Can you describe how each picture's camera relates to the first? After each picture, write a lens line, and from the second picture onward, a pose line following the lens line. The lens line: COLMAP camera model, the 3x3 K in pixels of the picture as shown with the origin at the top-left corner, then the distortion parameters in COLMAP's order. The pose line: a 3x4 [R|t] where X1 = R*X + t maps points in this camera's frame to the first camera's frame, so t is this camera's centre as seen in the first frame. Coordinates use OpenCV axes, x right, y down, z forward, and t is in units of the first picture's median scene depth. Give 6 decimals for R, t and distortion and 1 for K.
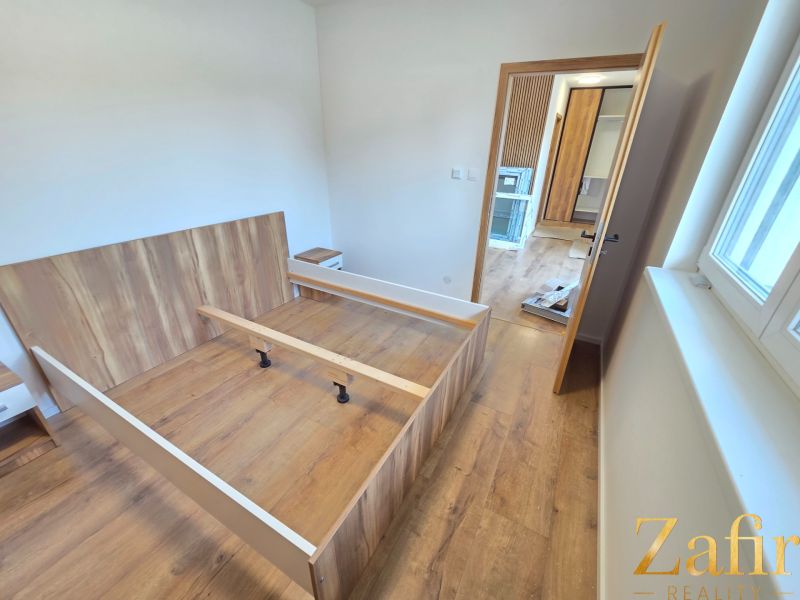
lens RADIAL K [[330.7, 0, 398.8], [0, 330.7, 302.9], [0, 0, 1]] dist [0.000584, -0.000299]
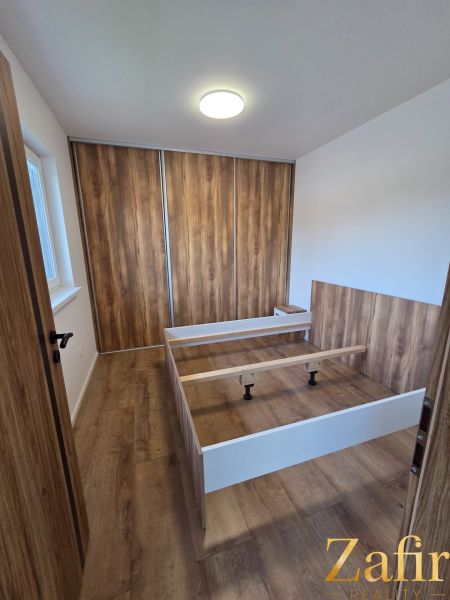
lens RADIAL K [[248.0, 0, 224.9], [0, 248.0, 298.6], [0, 0, 1]] dist [0.000584, -0.000299]
pose [[-0.670520, 0.146576, -0.727268, 0.554667], [-0.327403, 0.821205, 0.467364, -0.479029], [0.665741, 0.551486, -0.502645, 1.105491]]
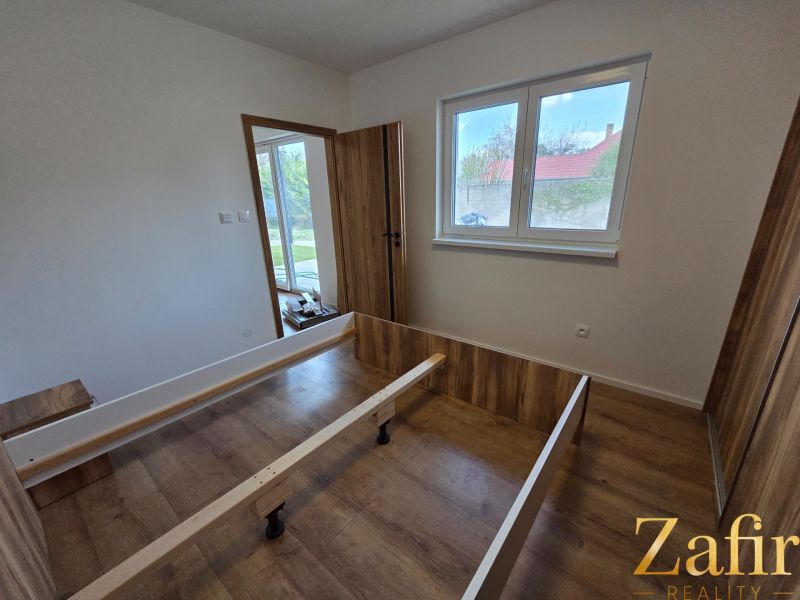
lens RADIAL K [[330.7, 0, 405.9], [0, 330.7, 305.3], [0, 0, 1]] dist [0.000584, -0.000299]
pose [[0.161532, -0.336867, 0.927592, -0.800836], [0.459269, 0.857608, 0.231474, -0.198351], [-0.873487, 0.388624, 0.293244, 0.465445]]
